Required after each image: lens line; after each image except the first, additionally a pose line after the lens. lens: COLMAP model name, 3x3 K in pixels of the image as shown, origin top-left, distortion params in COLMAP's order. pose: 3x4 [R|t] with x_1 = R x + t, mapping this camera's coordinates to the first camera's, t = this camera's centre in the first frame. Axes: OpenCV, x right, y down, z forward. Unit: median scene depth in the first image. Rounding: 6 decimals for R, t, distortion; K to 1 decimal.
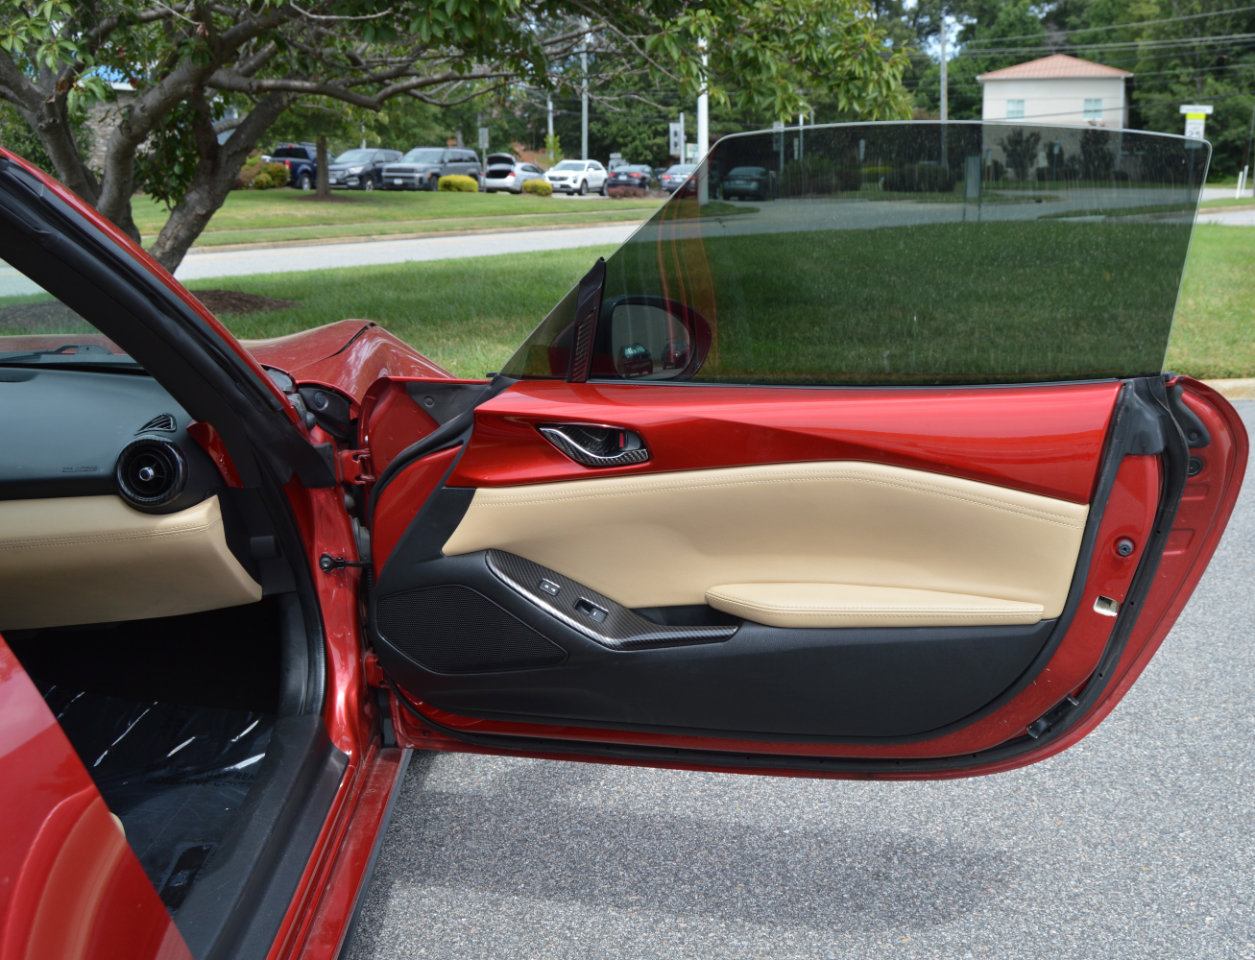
lens RADIAL K [[1390.1, 0, 724.3], [0, 1390.1, 475.6], [0, 0, 1]] dist [-0.075394, 0.000000]
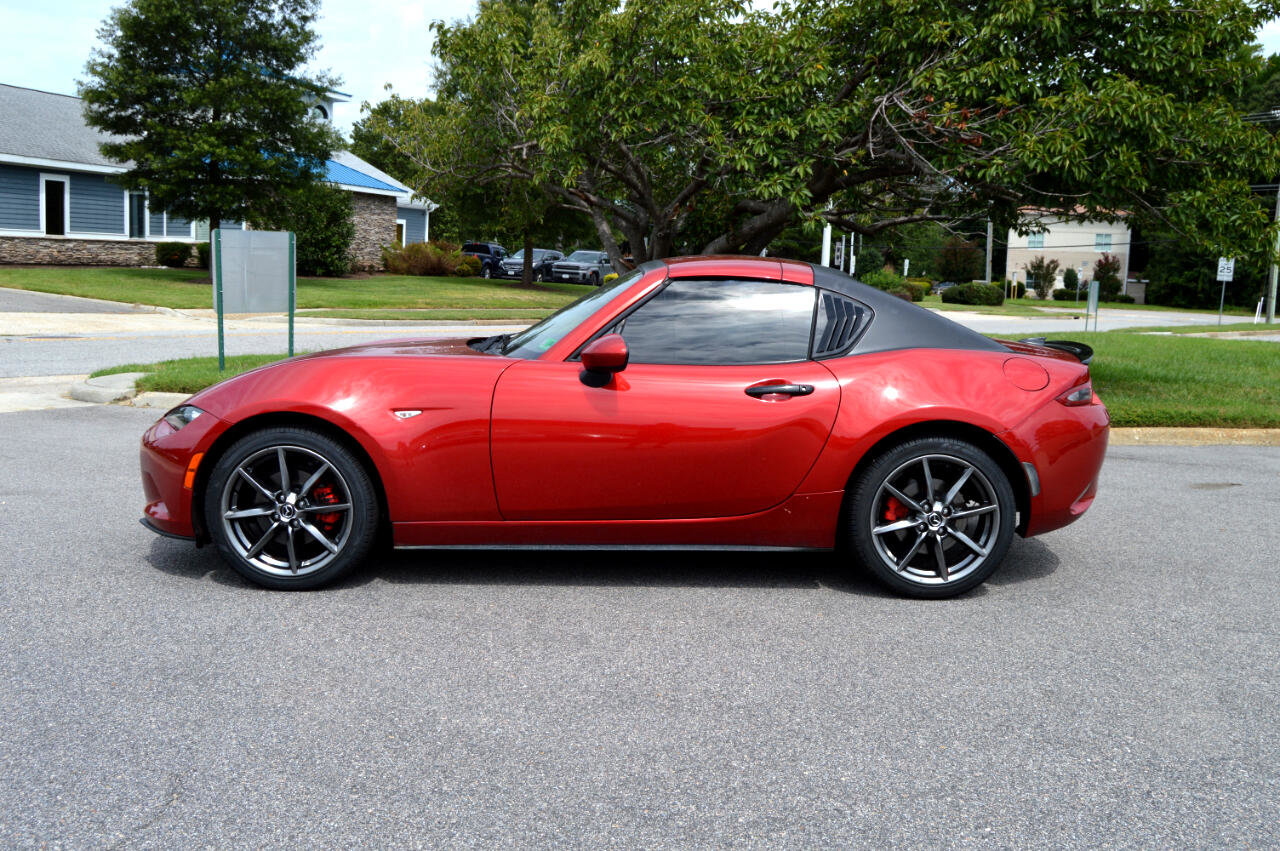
lens RADIAL K [[1225.0, 0, 622.9], [0, 1225.0, 421.4], [0, 0, 1]] dist [-0.072240, 0.000000]
pose [[0.995426, 0.055116, -0.078032, -0.092437], [-0.062487, 0.993476, -0.095401, 0.016948], [0.072264, 0.099840, 0.992376, -0.069183]]
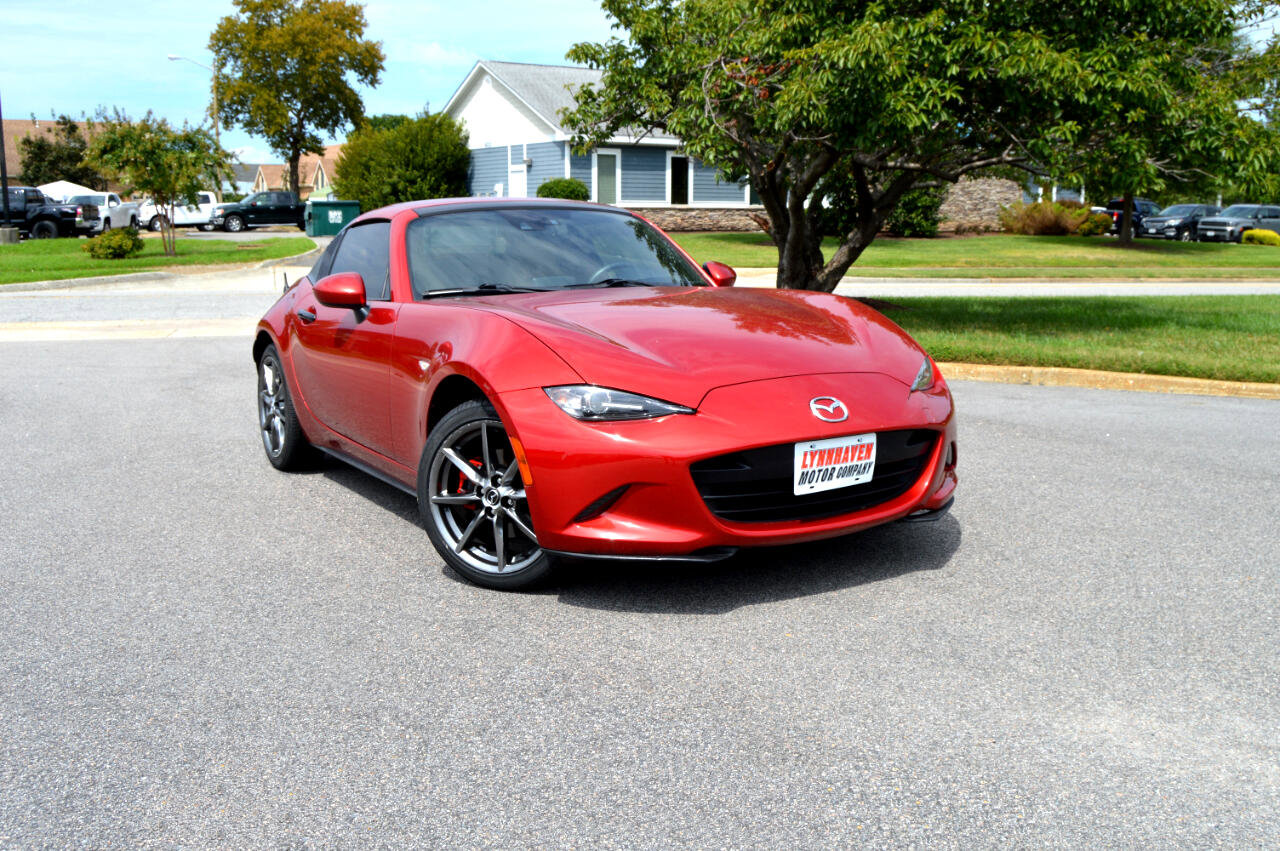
lens RADIAL K [[1283.9, 0, 636.6], [0, 1283.9, 413.4], [0, 0, 1]] dist [-0.067156, 0.000000]
pose [[0.751535, 0.111048, -0.650280, 0.094046], [-0.154055, 0.988018, -0.009320, 0.010775], [0.641453, 0.107183, 0.759638, -0.054712]]
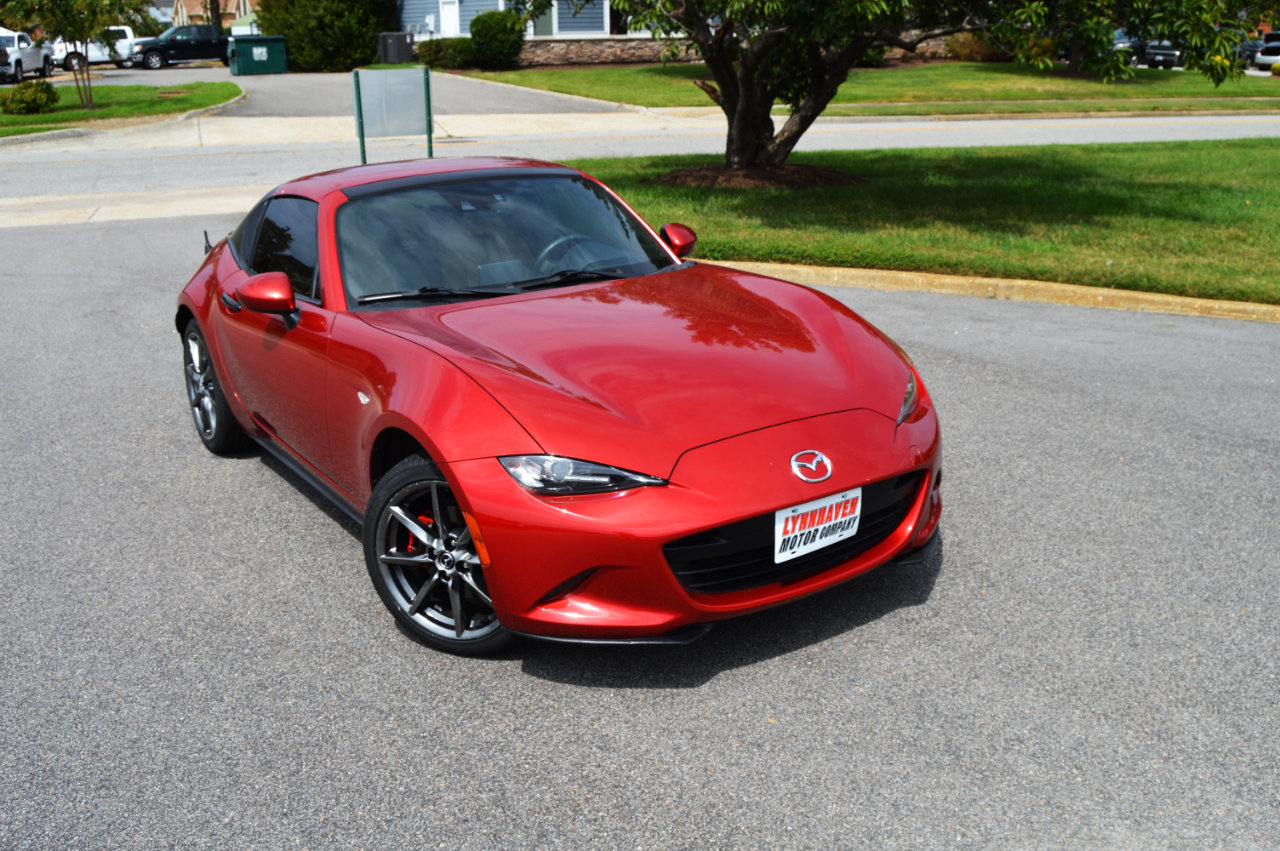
lens RADIAL K [[1283.9, 0, 638.7], [0, 1283.9, 403.3], [0, 0, 1]] dist [-0.067156, 0.000000]
pose [[0.783483, 0.175520, -0.596110, 0.084997], [-0.132079, 0.984398, 0.116254, -0.005429], [0.607215, -0.012350, 0.794442, -0.049803]]
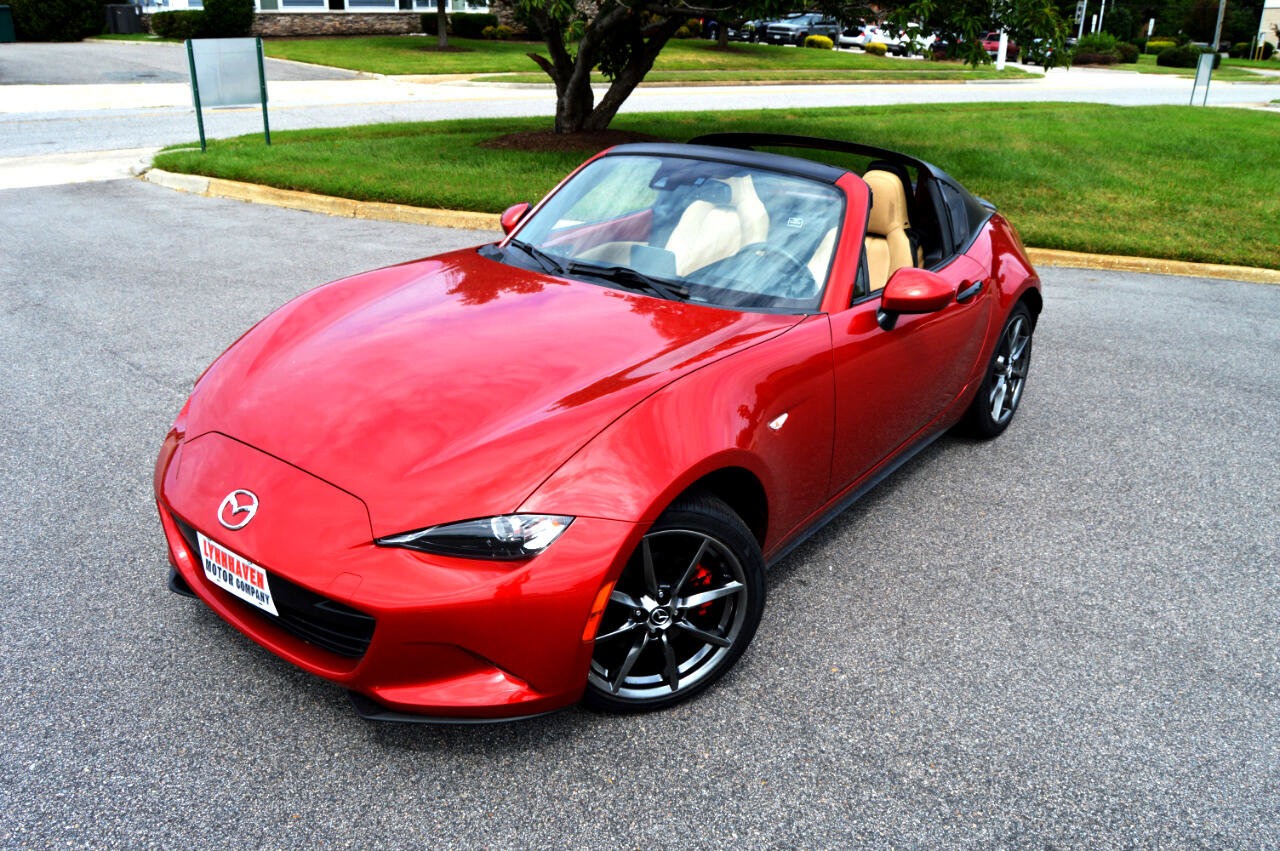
lens RADIAL K [[1026.6, 0, 638.3], [0, 1026.6, 420.8], [0, 0, 1]] dist [-0.102641, 0.047863]
pose [[0.933596, 0.162288, -0.319470, 0.021061], [-0.107945, 0.977519, 0.181121, -0.004505], [0.341681, -0.134609, 0.930126, -0.047061]]
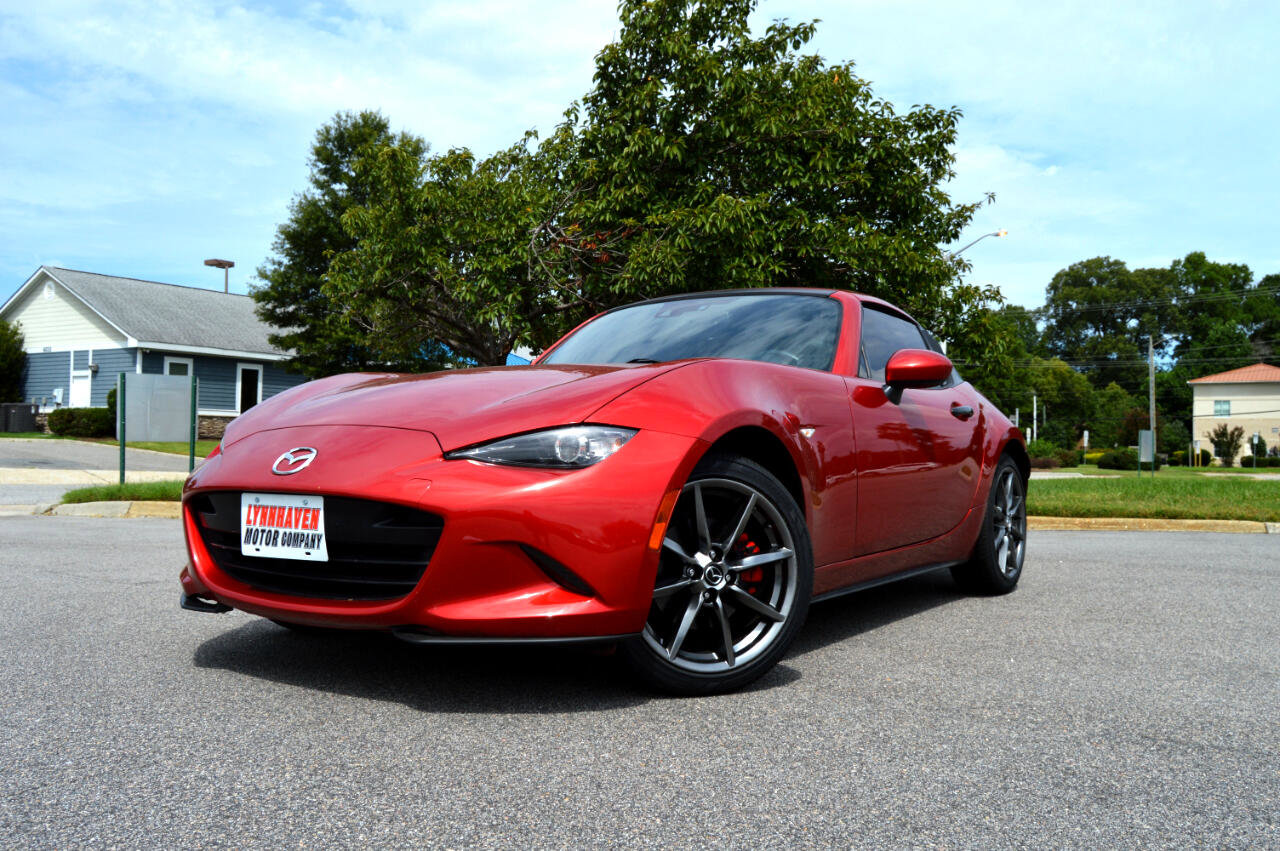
lens RADIAL K [[1146.1, 0, 635.1], [0, 1146.1, 422.9], [0, 0, 1]] dist [-0.081088, 0.020761]
pose [[0.956271, 0.020255, -0.291779, 0.019654], [-0.090881, 0.968795, -0.230601, 0.026539], [0.278003, 0.247035, 0.928272, -0.058287]]
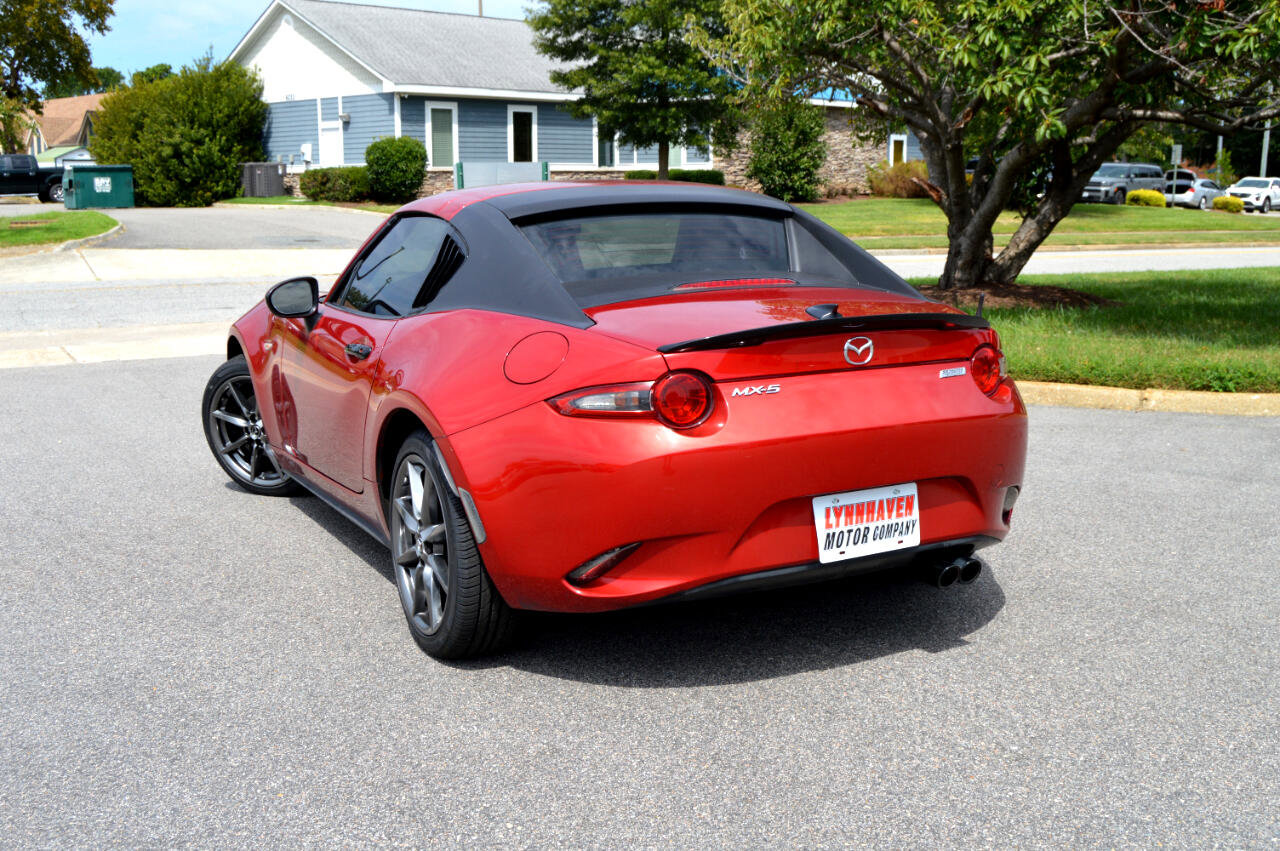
lens RADIAL K [[1344.9, 0, 637.1], [0, 1344.9, 427.2], [0, 0, 1]] dist [-0.063617, 0.000000]
pose [[0.872525, 0.095370, -0.479171, -0.030104], [-0.112308, 0.993651, -0.006733, 0.008307], [0.475486, 0.059690, 0.877696, -0.042665]]
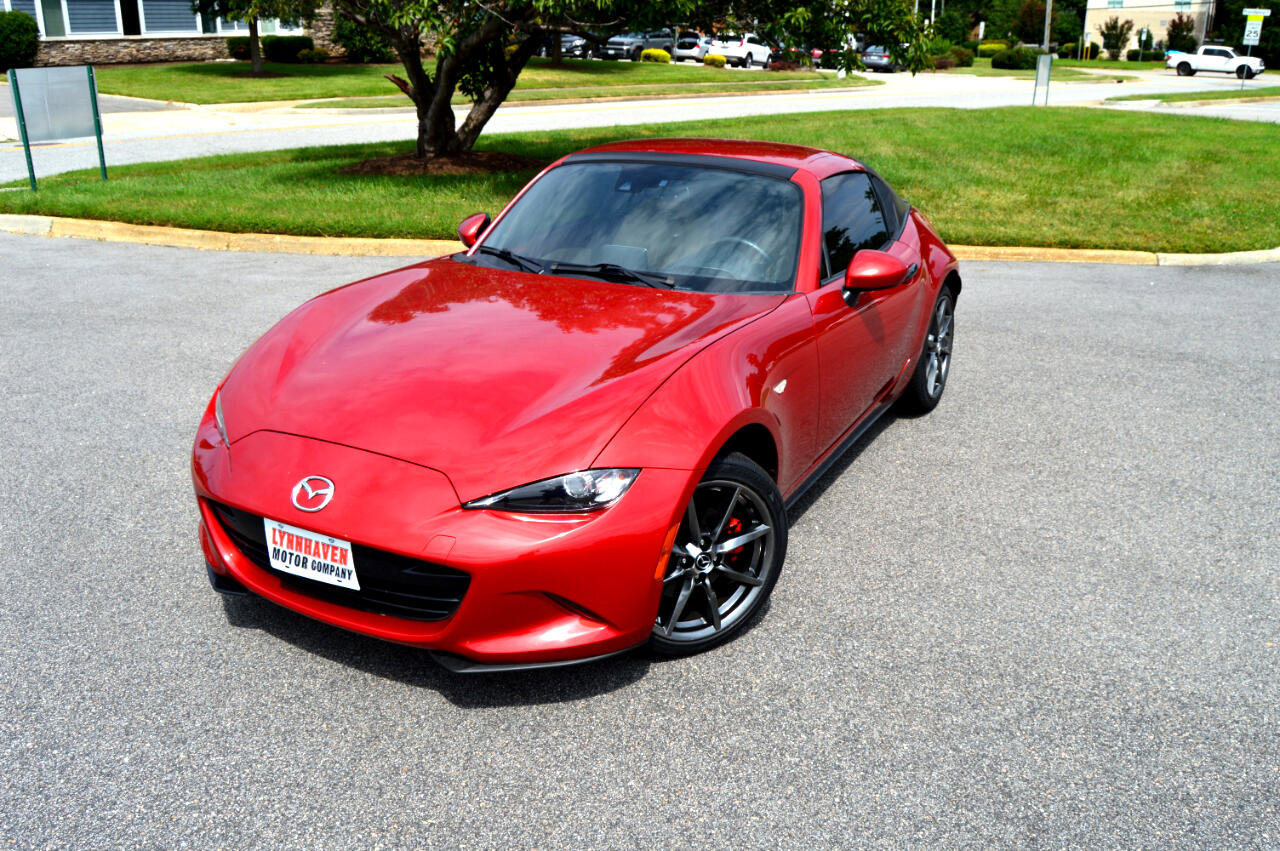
lens RADIAL K [[1104.7, 0, 639.9], [0, 1104.7, 424.8], [0, 0, 1]] dist [-0.094324, 0.040613]
pose [[0.979652, 0.082947, -0.182762, 0.012727], [-0.058766, 0.989242, 0.133969, -0.000565], [0.191908, -0.120503, 0.973987, -0.063326]]
